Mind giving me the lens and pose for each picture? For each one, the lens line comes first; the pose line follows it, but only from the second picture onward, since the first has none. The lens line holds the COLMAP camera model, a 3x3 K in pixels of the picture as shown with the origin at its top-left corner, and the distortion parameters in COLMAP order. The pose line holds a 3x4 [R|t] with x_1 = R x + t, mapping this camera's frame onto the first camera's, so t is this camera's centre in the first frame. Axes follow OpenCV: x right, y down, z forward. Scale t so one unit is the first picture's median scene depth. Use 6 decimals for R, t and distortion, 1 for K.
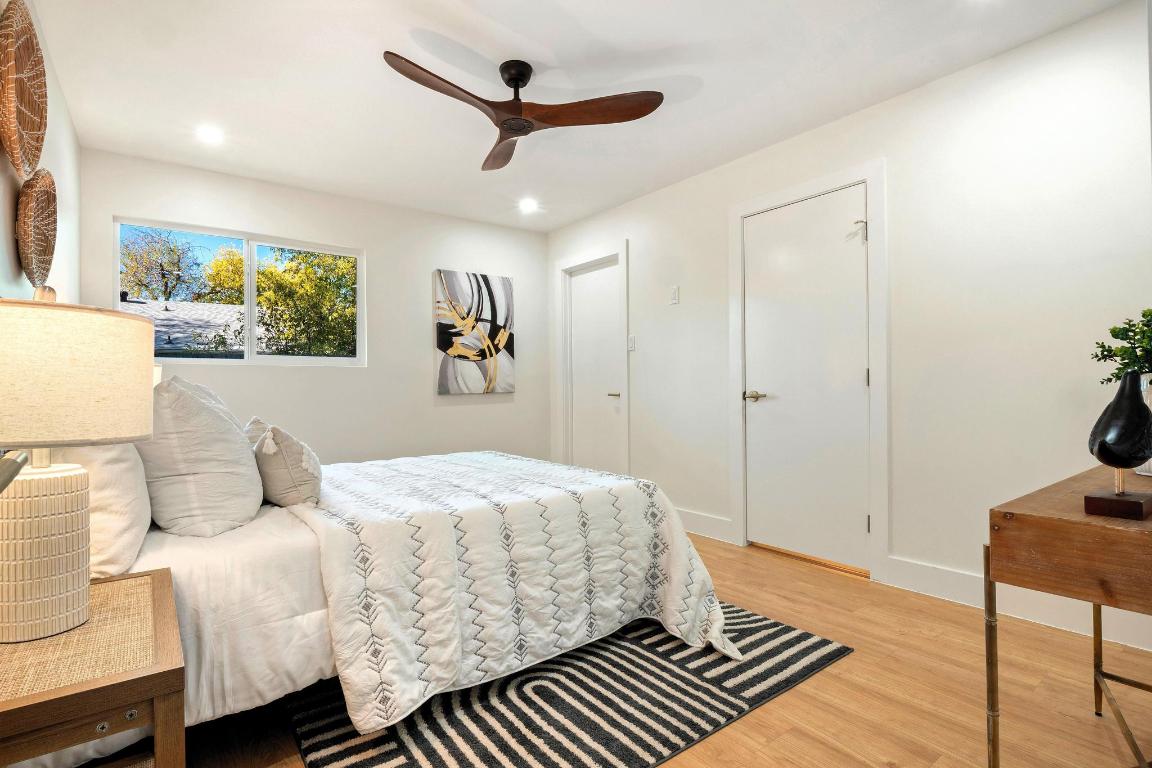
lens RADIAL K [[568.6, 0, 566.3], [0, 568.6, 385.7], [0, 0, 1]] dist [-0.002570, -0.000423]
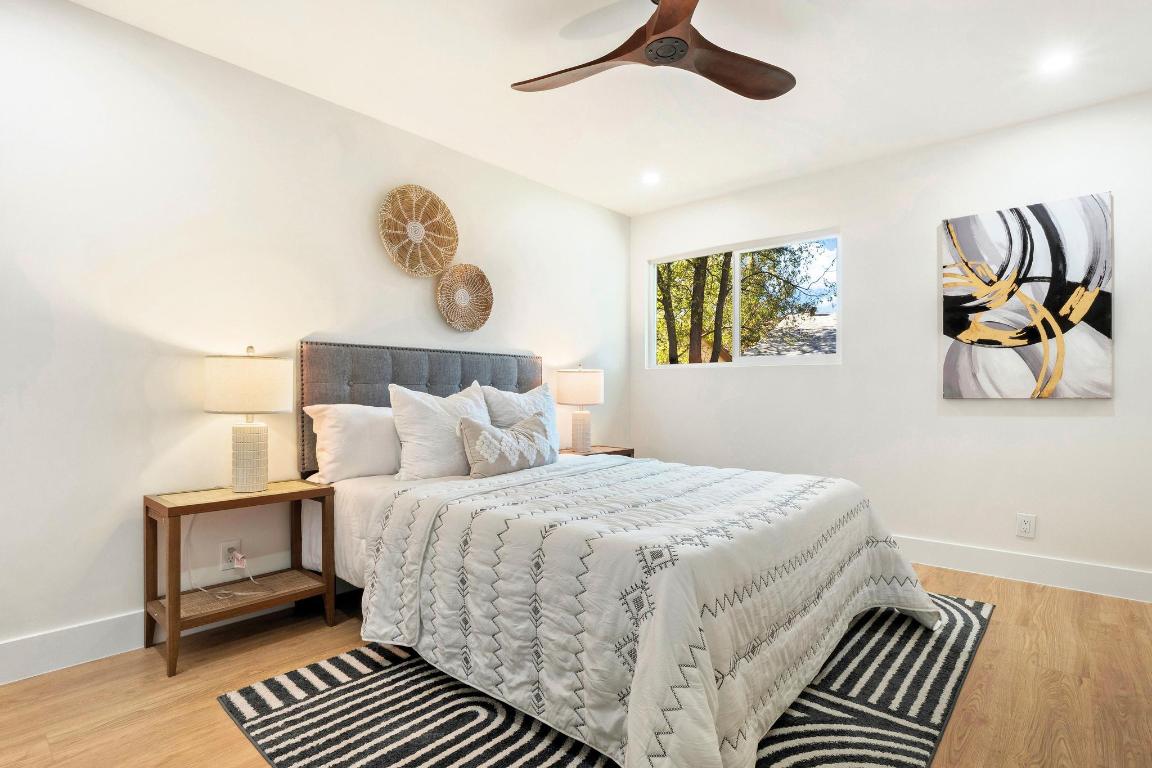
lens RADIAL K [[568.6, 0, 566.3], [0, 568.6, 385.7], [0, 0, 1]] dist [-0.002570, -0.000423]
pose [[0.197937, 0.005258, -0.980201, 0.361146], [0.001825, 0.999982, 0.005733, -0.005102], [0.980213, -0.002924, 0.197924, 0.392476]]
